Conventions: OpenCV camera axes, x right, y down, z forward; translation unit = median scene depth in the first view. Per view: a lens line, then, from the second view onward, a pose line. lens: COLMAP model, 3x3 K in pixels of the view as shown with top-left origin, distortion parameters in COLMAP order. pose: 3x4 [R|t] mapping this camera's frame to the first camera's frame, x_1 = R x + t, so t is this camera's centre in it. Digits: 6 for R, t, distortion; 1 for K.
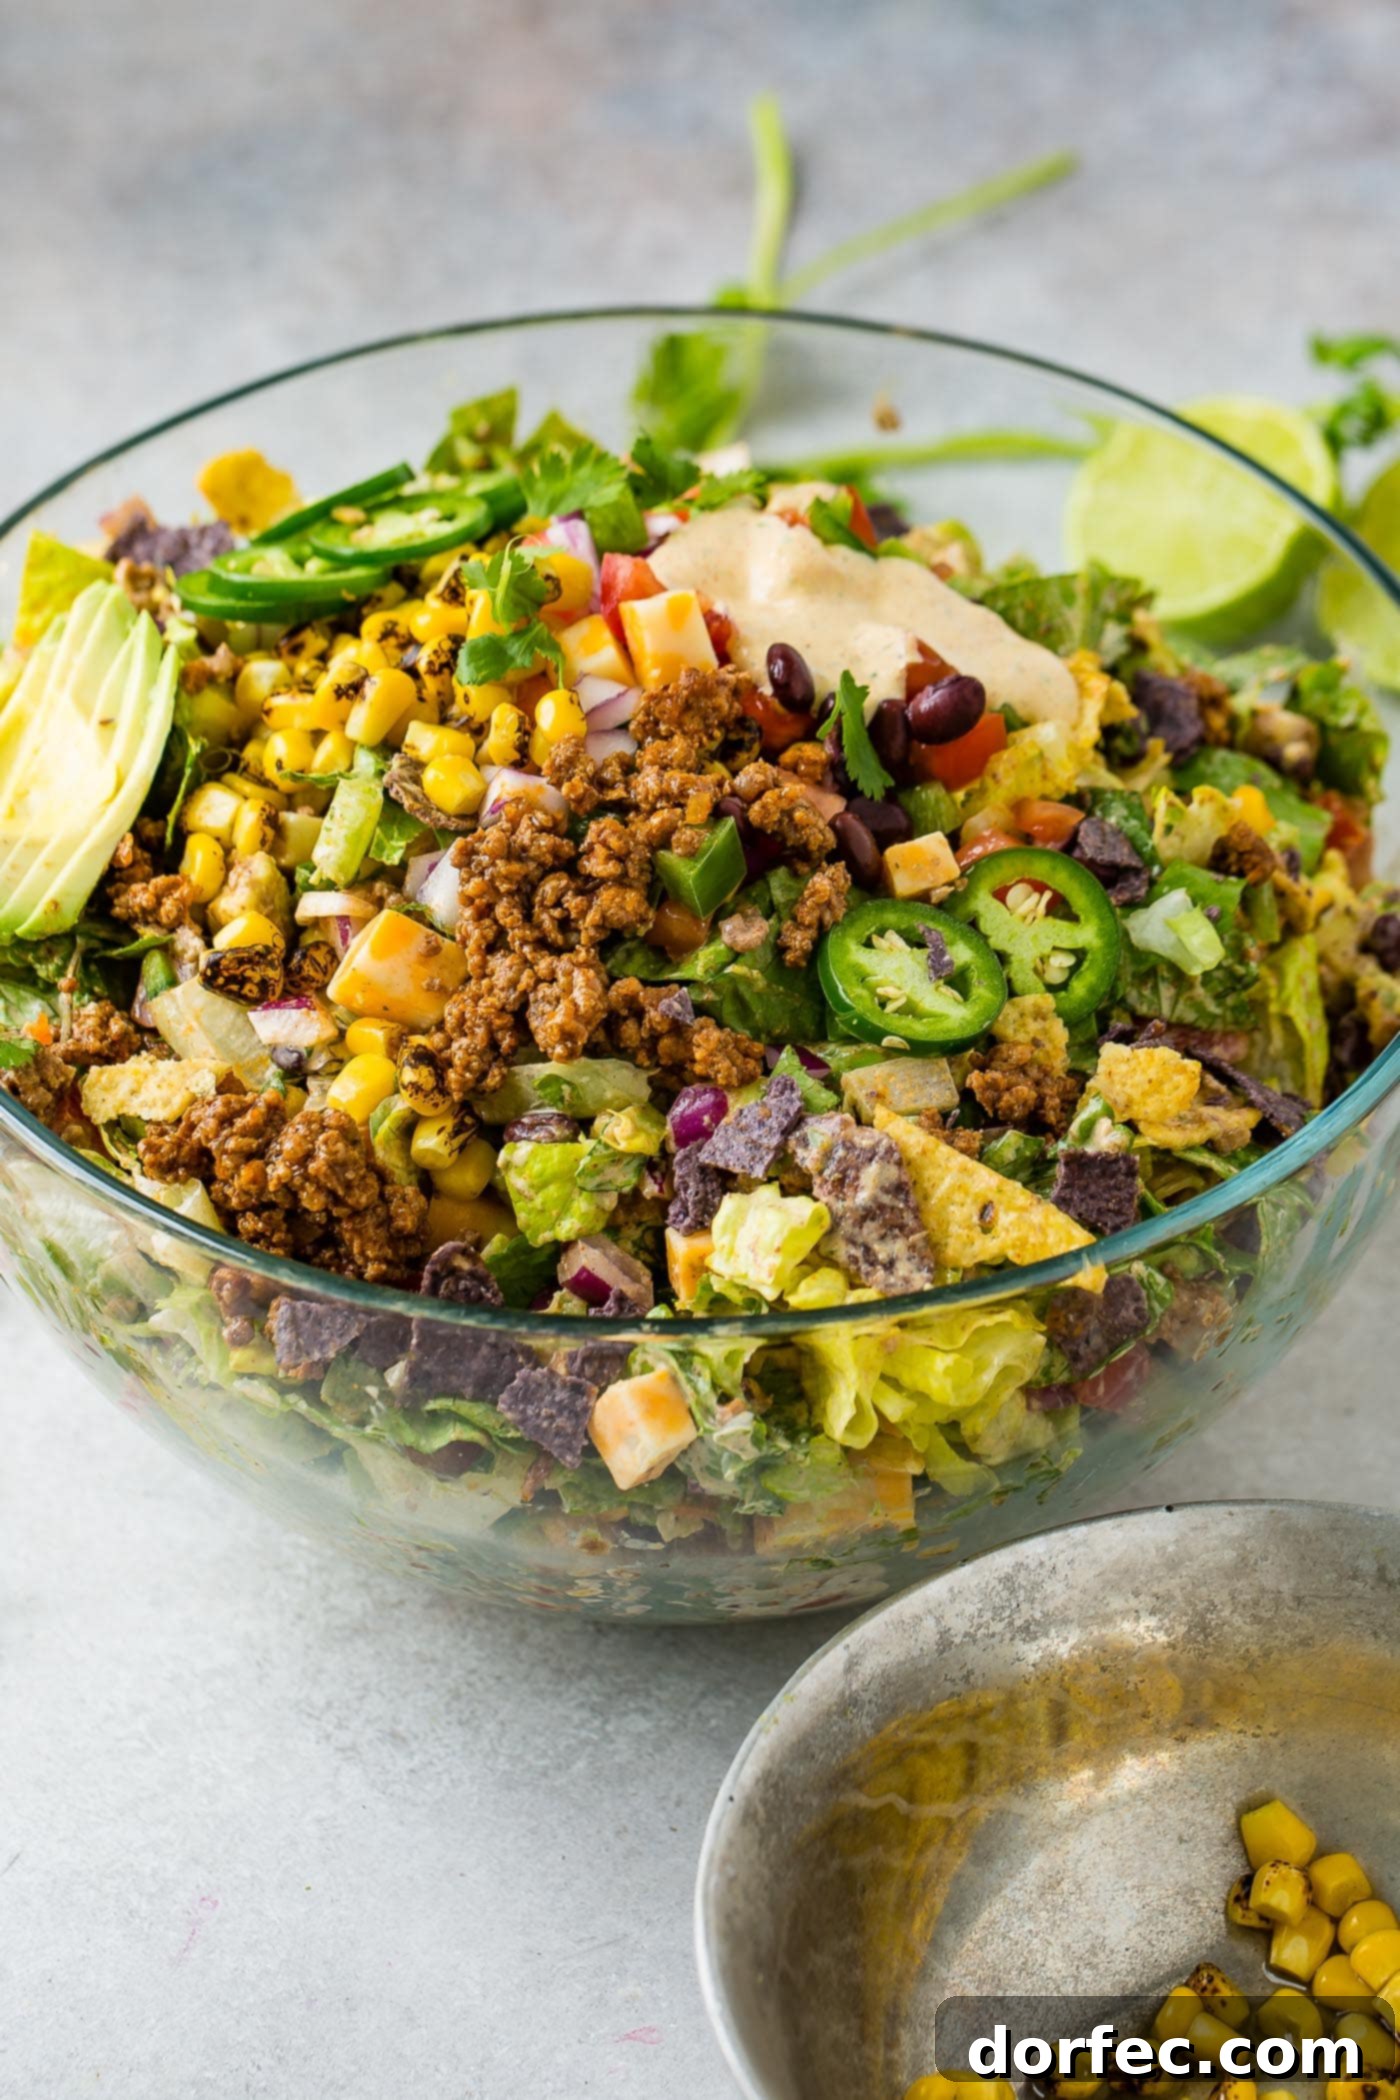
lens RADIAL K [[7052.8, 0, 883.3], [0, 7052.8, 1048.2], [0, 0, 1]] dist [-0.003127, -0.340841]
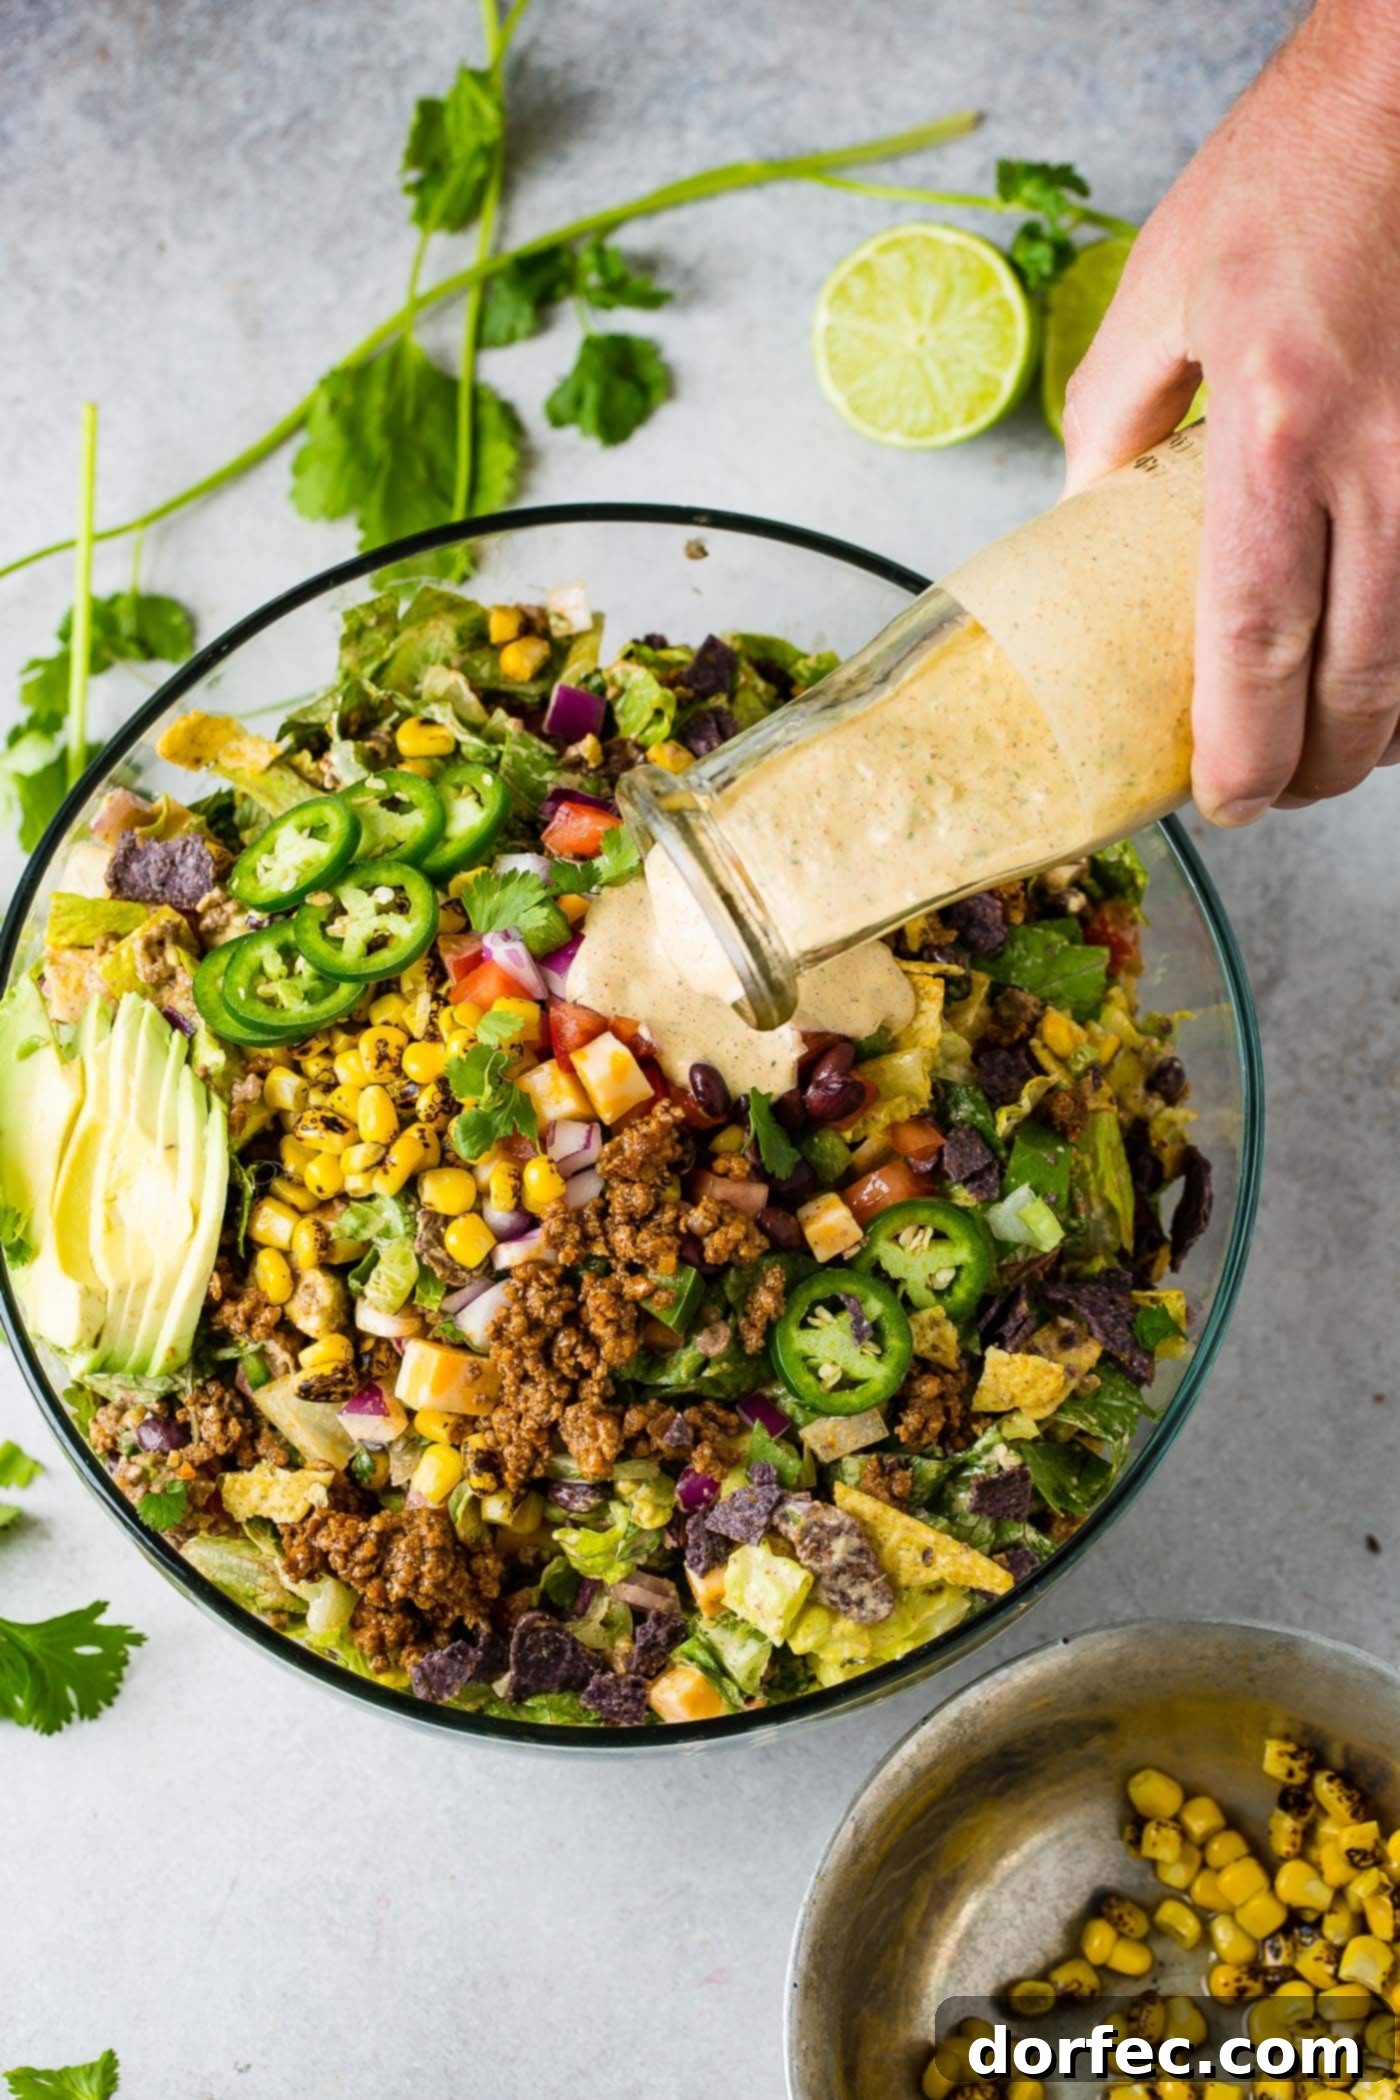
lens RADIAL K [[6637.4, 0, 700.0], [0, 6637.4, 1050.0], [0, 0, 1]] dist [-0.059561, 5.682610]
pose [[0.989620, -0.140224, 0.031468, -0.053012], [0.099579, 0.826954, 0.553381, -0.739529], [-0.103620, -0.544503, 0.832334, 0.007086]]
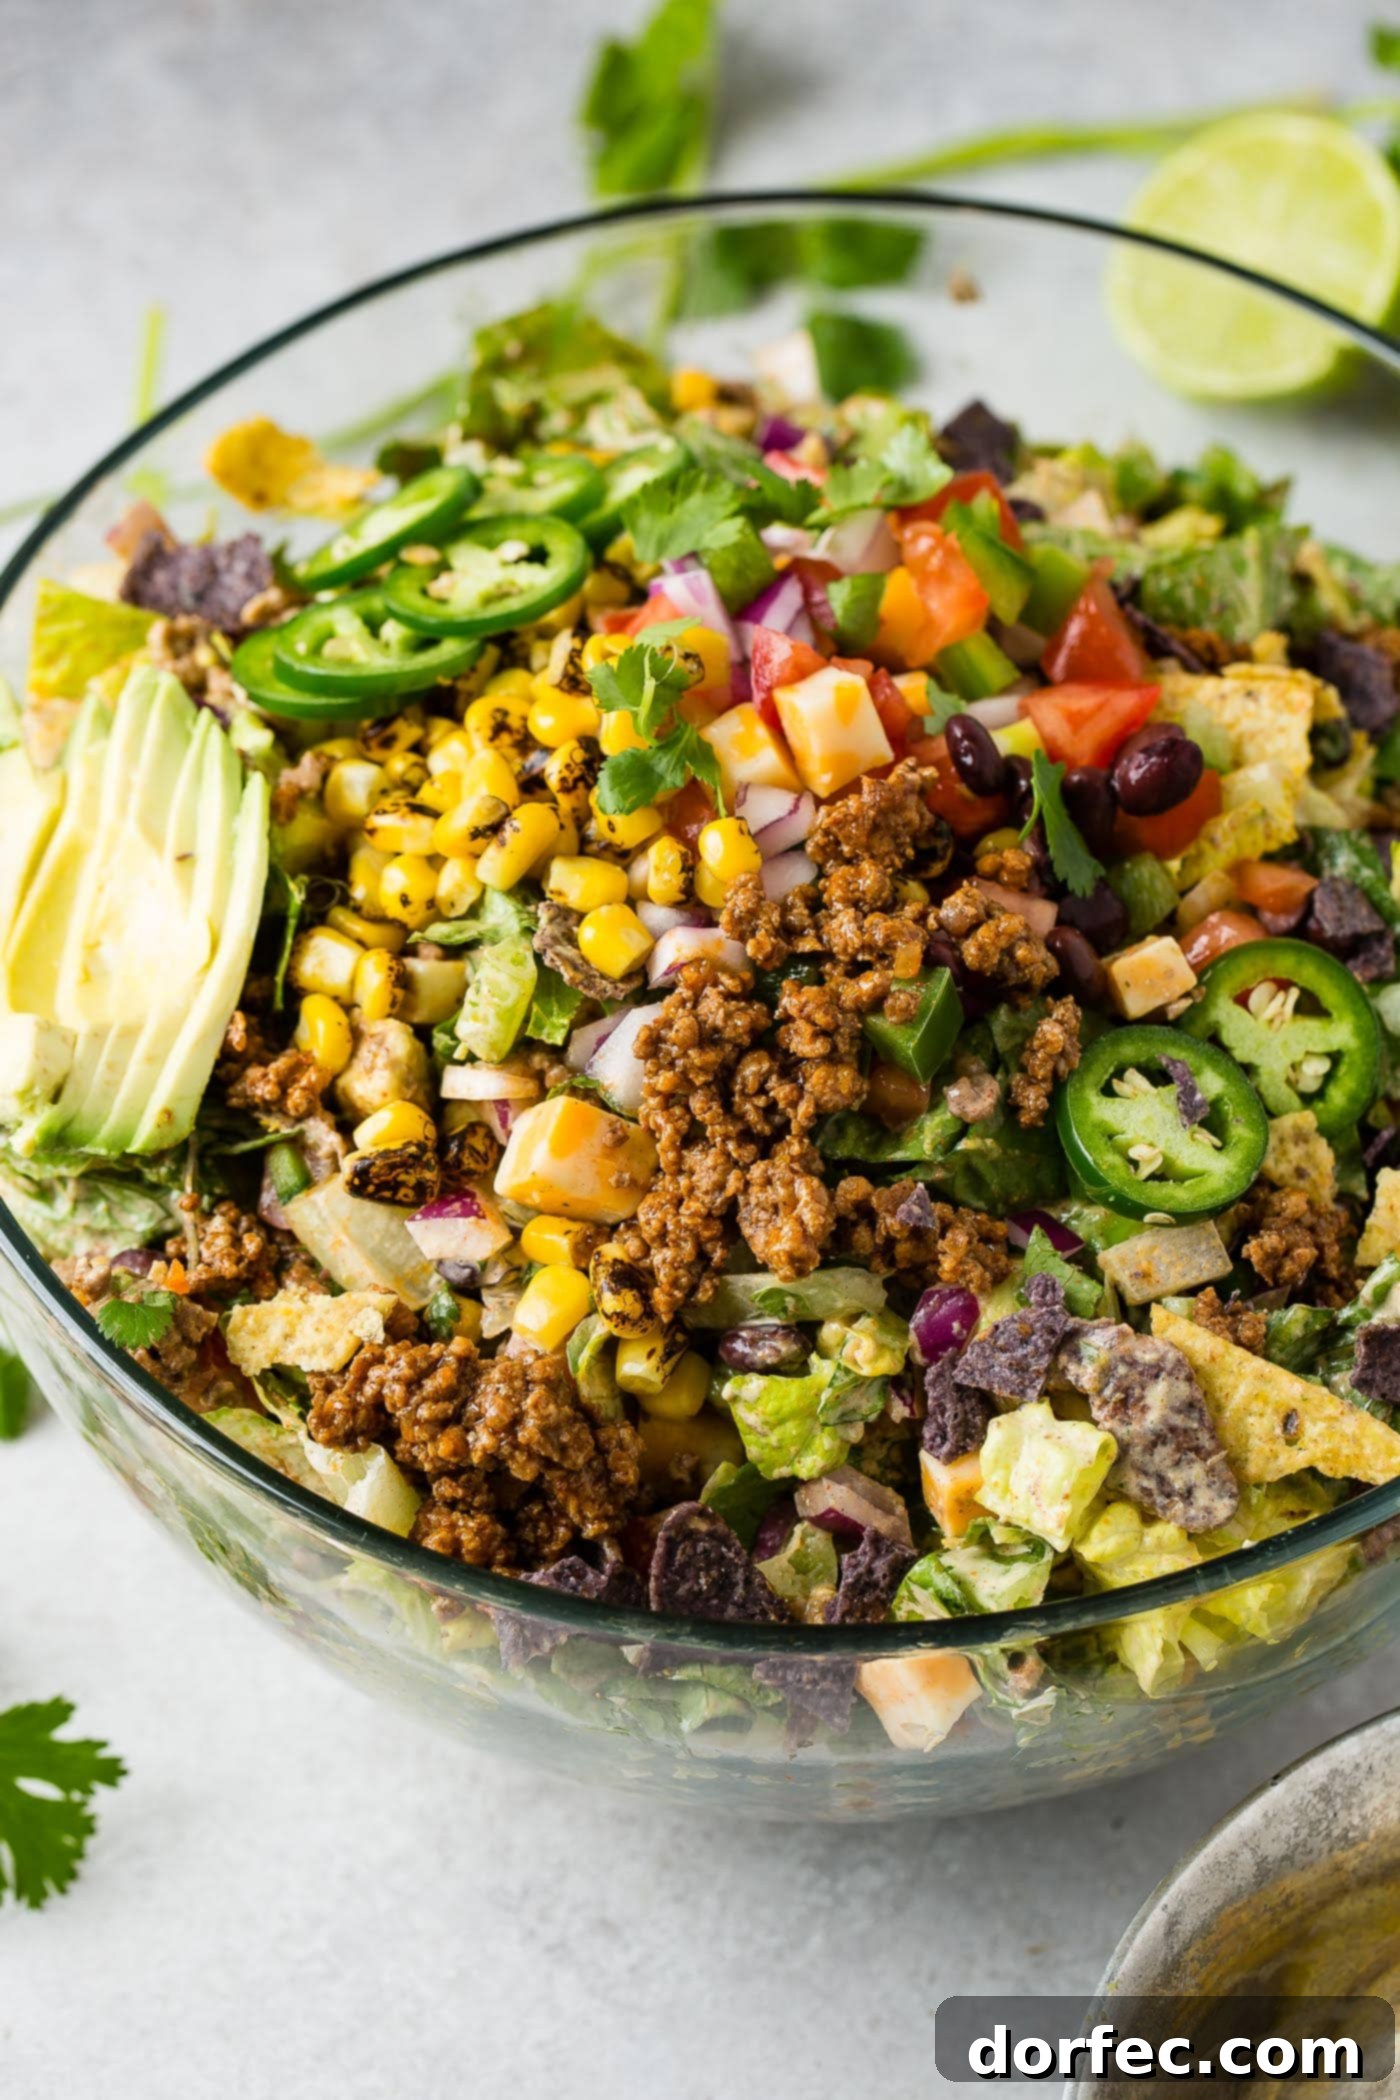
lens RADIAL K [[6808.0, 0, 700.0], [0, 6808.0, 1050.0], [0, 0, 1]] dist [-0.068438, 1.037594]
pose [[0.994413, -0.090635, 0.054110, -0.098171], [0.077482, 0.974851, 0.208955, -0.200619], [-0.071688, -0.203595, 0.976427, 0.179464]]
